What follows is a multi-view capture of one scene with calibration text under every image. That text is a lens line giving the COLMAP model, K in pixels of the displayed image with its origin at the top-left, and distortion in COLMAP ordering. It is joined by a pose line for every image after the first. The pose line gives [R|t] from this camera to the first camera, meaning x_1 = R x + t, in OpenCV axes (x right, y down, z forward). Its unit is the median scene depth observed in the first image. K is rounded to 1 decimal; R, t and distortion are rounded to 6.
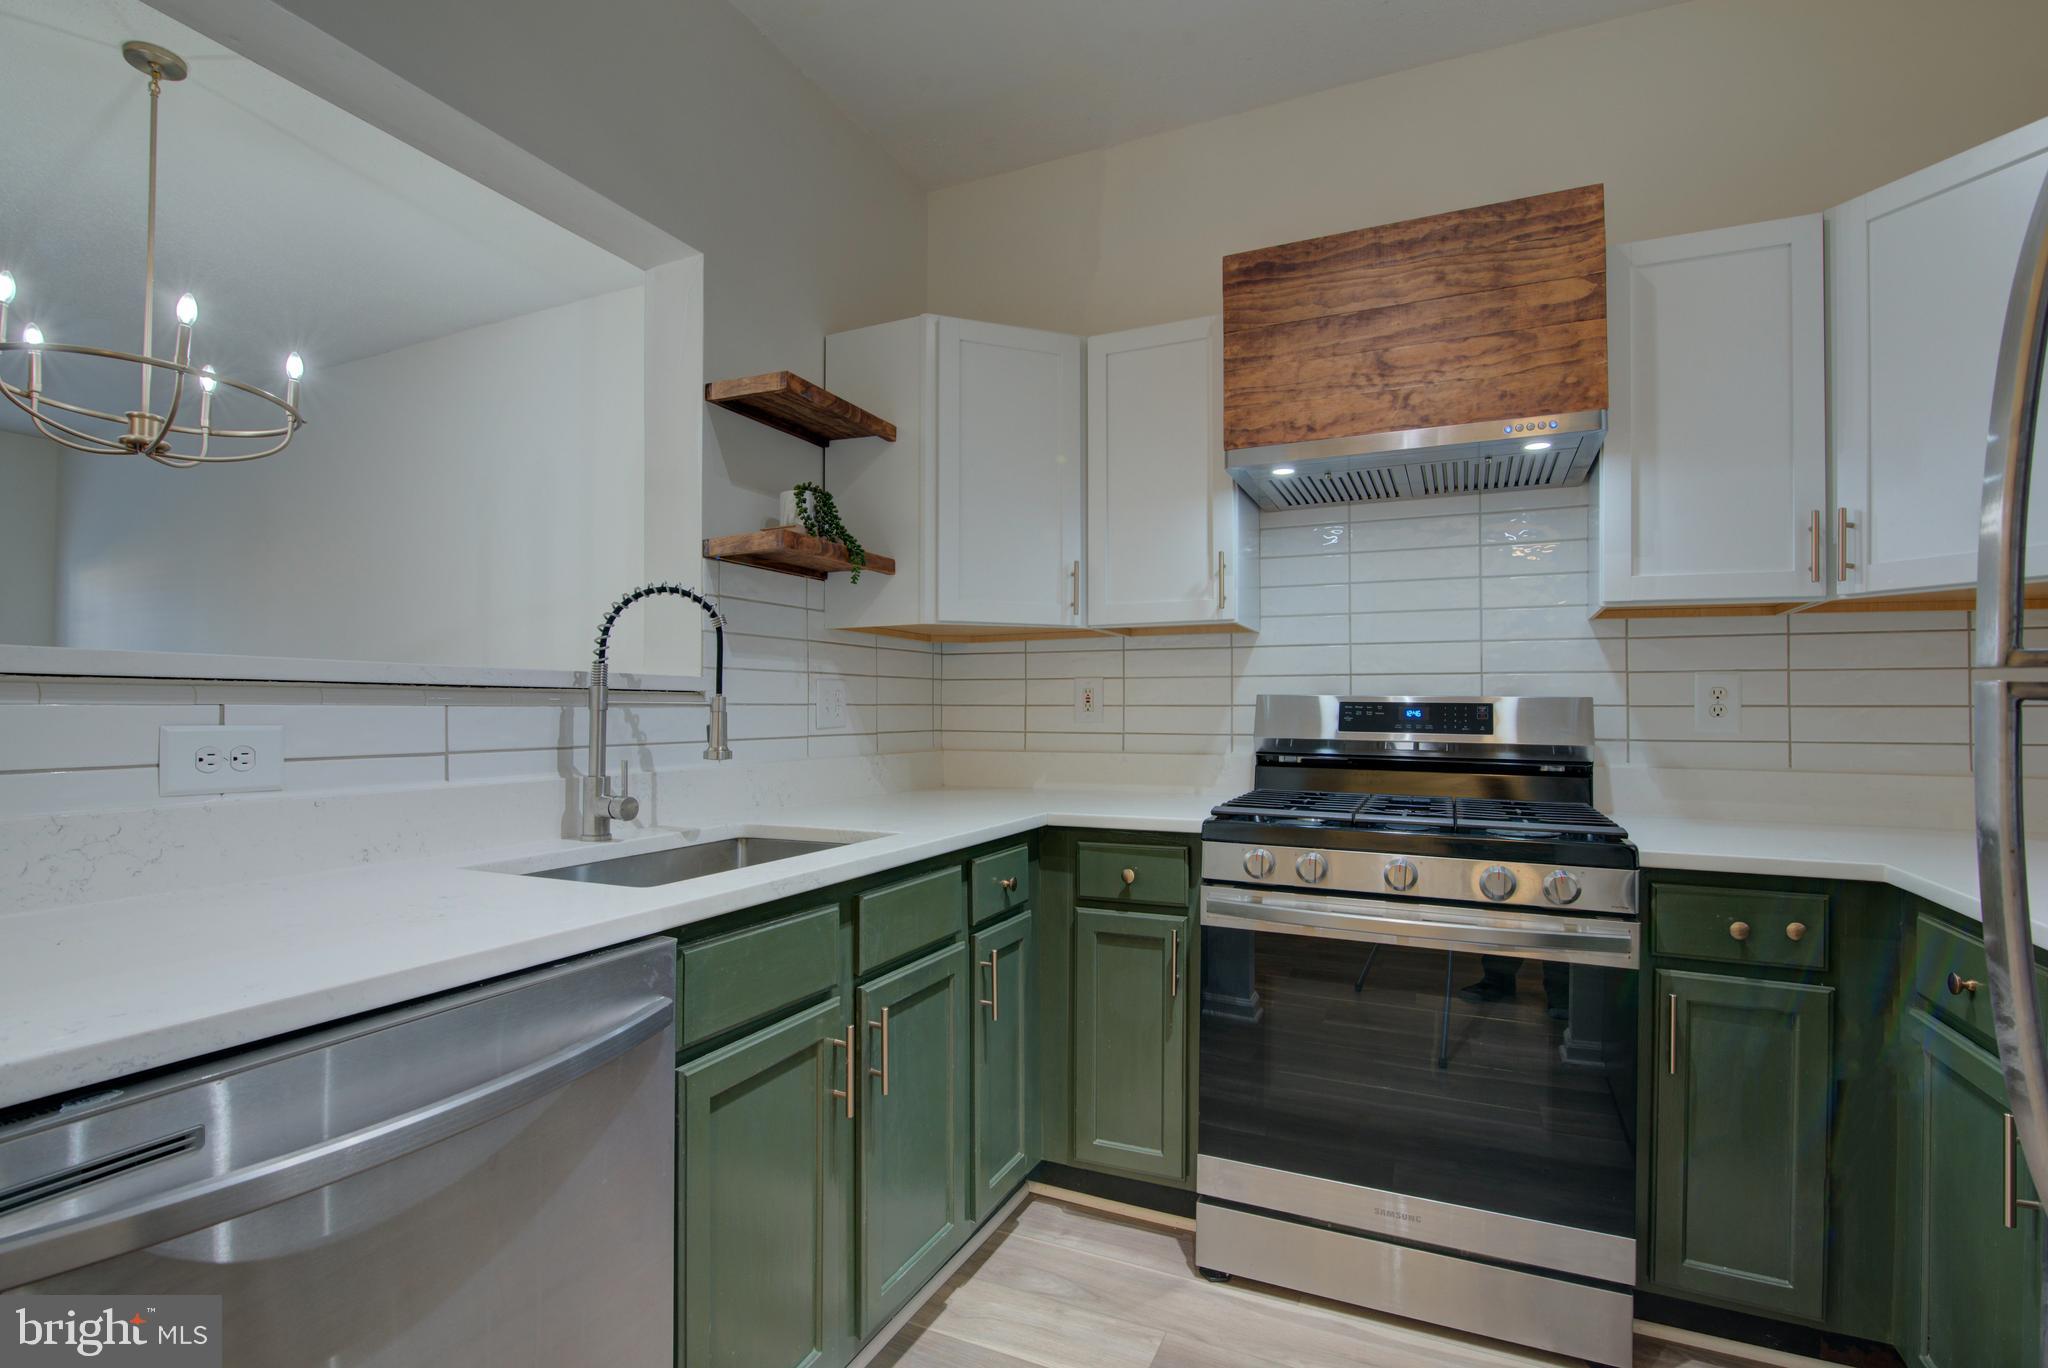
lens RADIAL K [[957.1, 0, 1020.6], [0, 957.1, 694.7], [0, 0, 1]] dist [-0.018783, 0.000632]
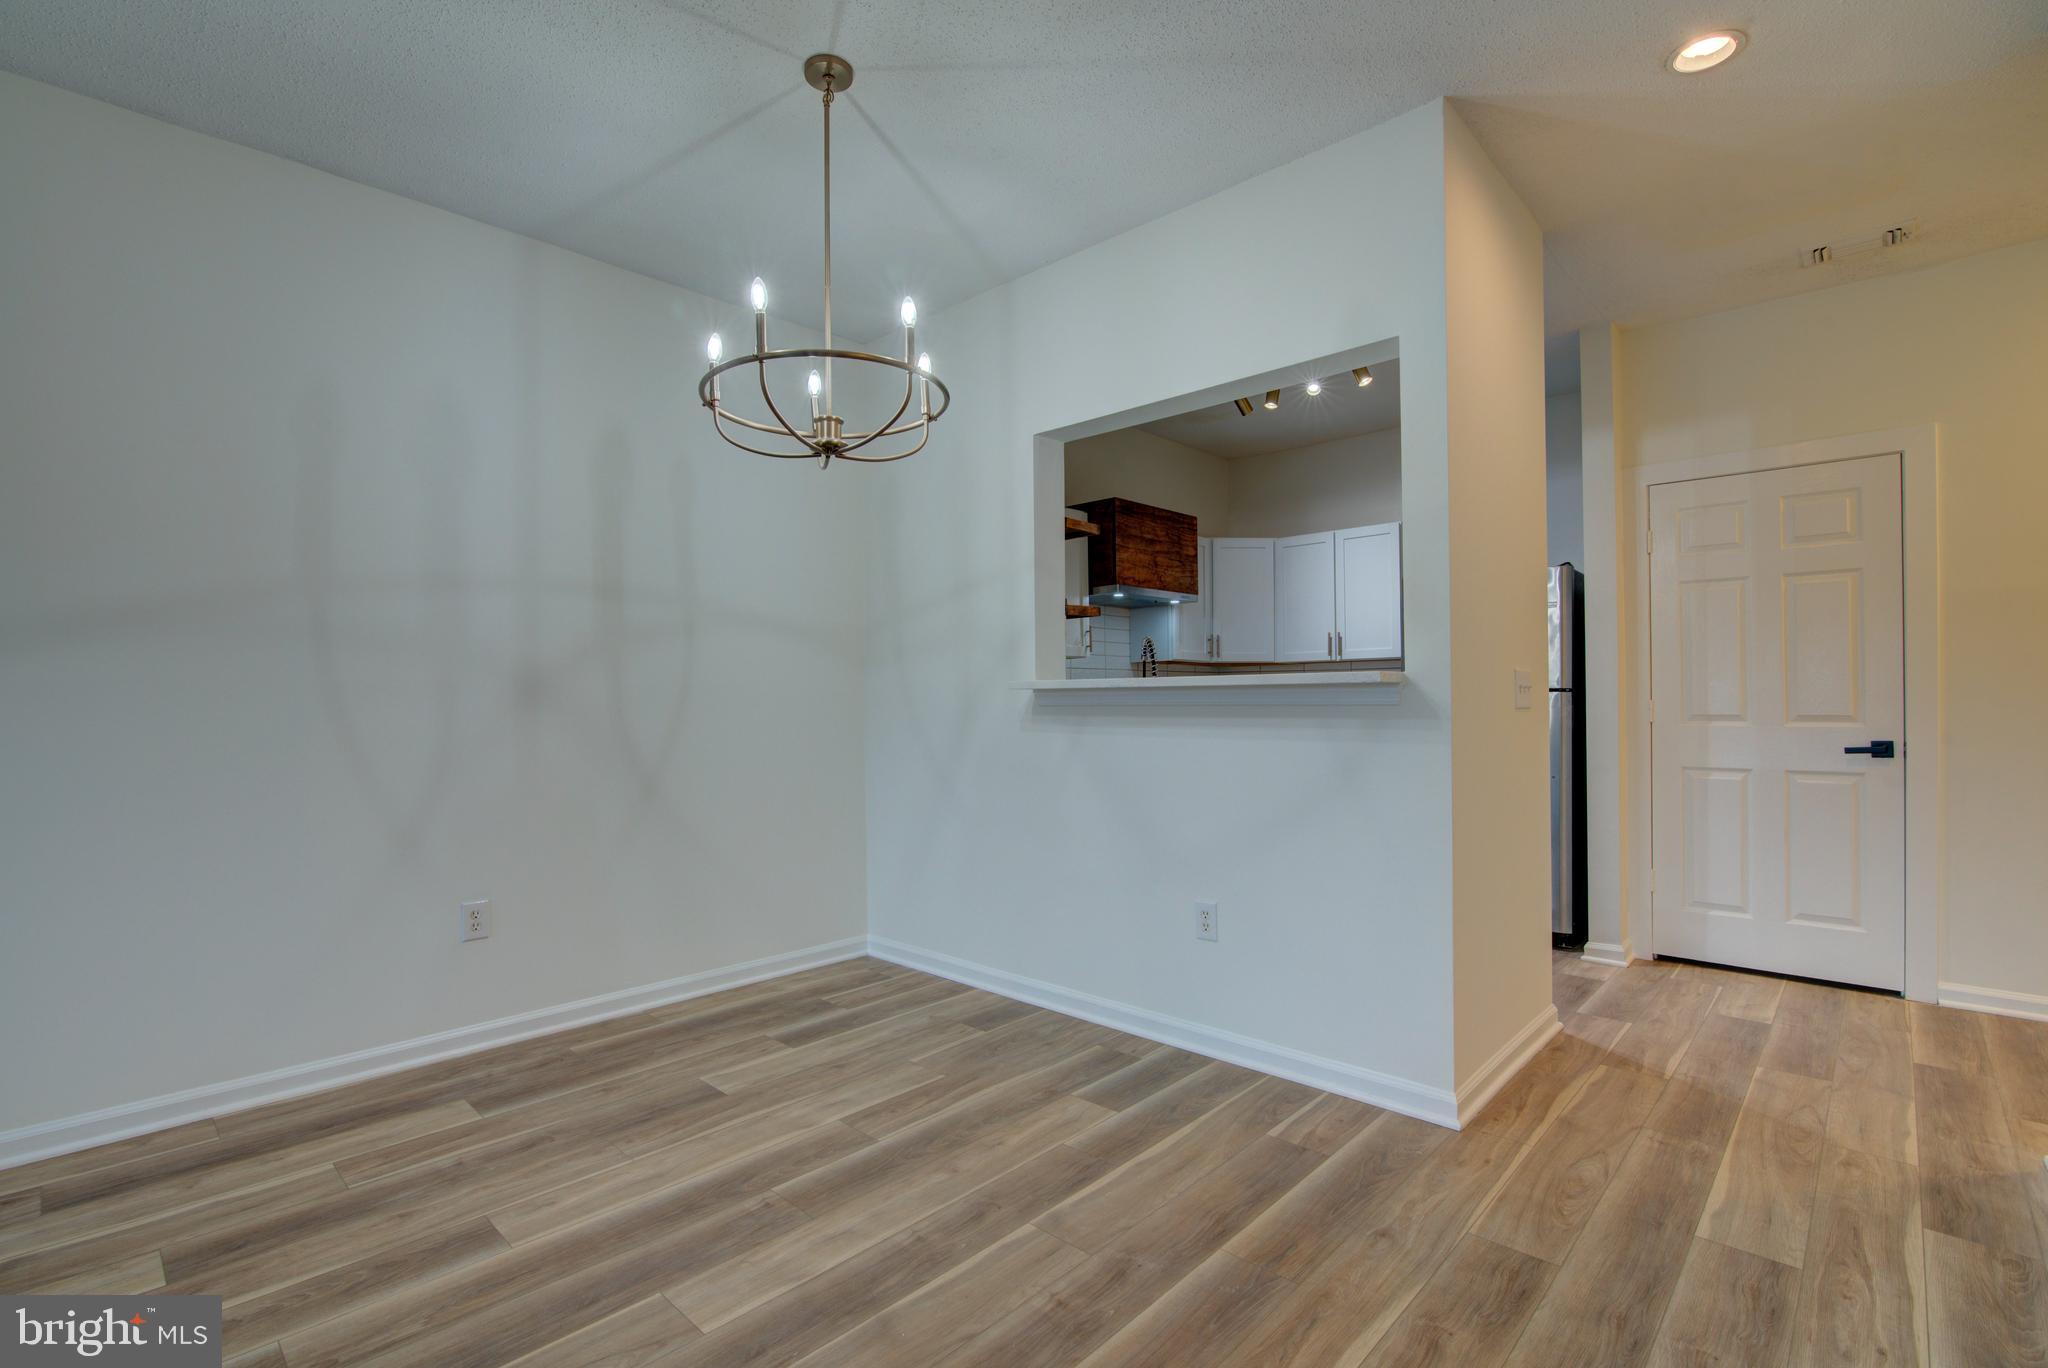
lens RADIAL K [[930.9, 0, 1025.9], [0, 930.9, 694.1], [0, 0, 1]] dist [-0.019912, 0.000831]
pose [[0.320509, 0.000165, 0.947245, -2.085628], [-0.006312, 0.999978, 0.001962, 0.002249], [-0.947224, -0.006607, 0.320503, 0.530323]]
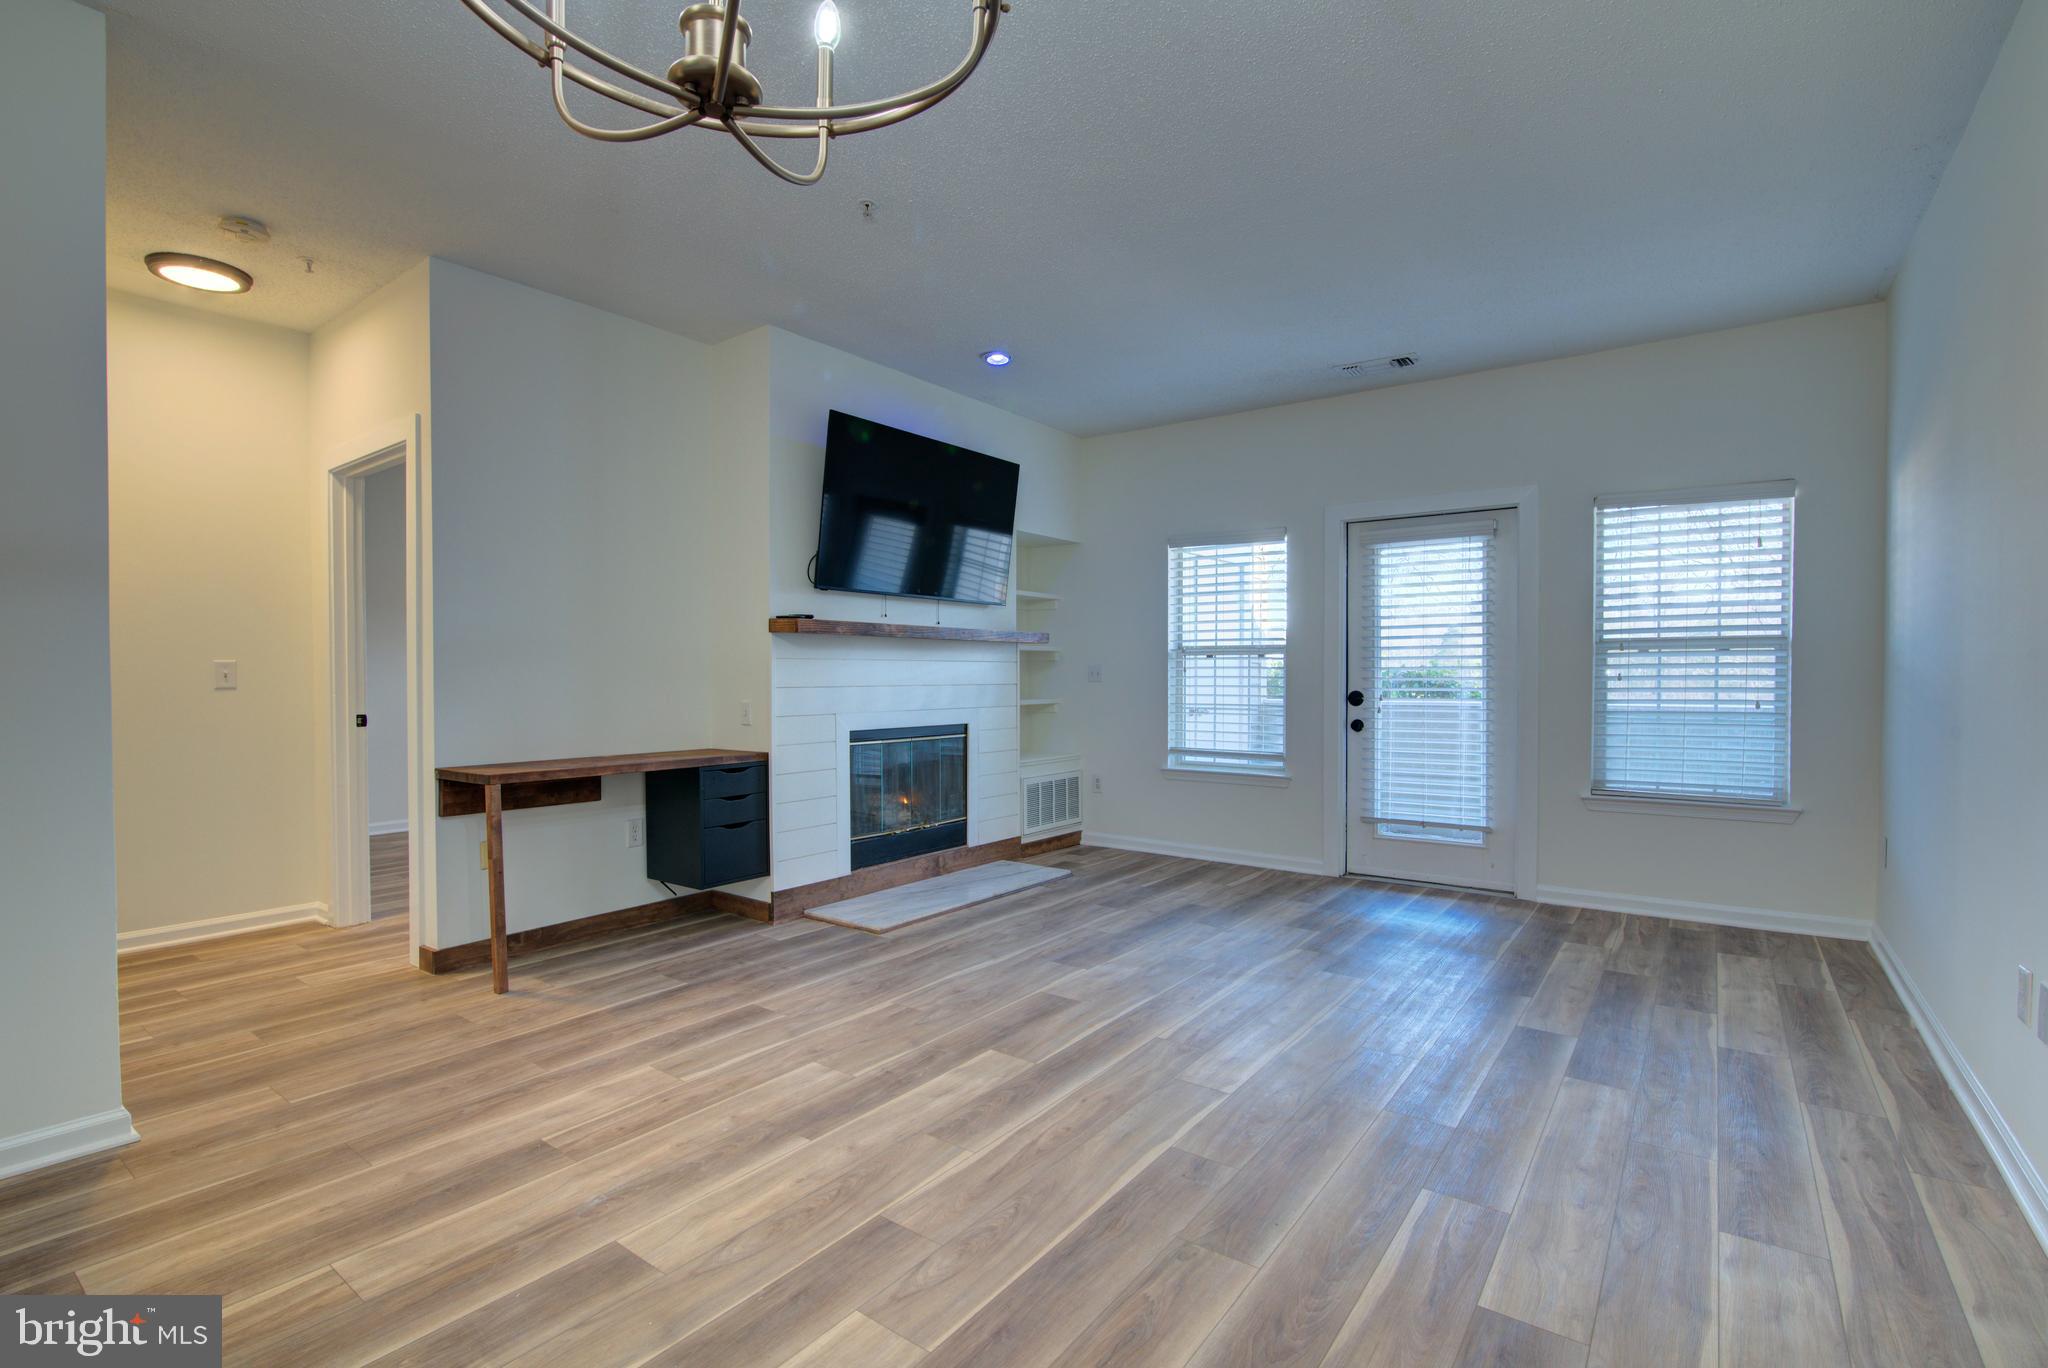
lens RADIAL K [[939.0, 0, 1027.0], [0, 939.0, 691.7], [0, 0, 1]] dist [-0.019216, 0.000666]
pose [[-0.201533, 0.016359, -0.979345, -0.596948], [0.014807, 0.999797, 0.013654, 0.018307], [0.979370, -0.011749, -0.201734, 1.401447]]
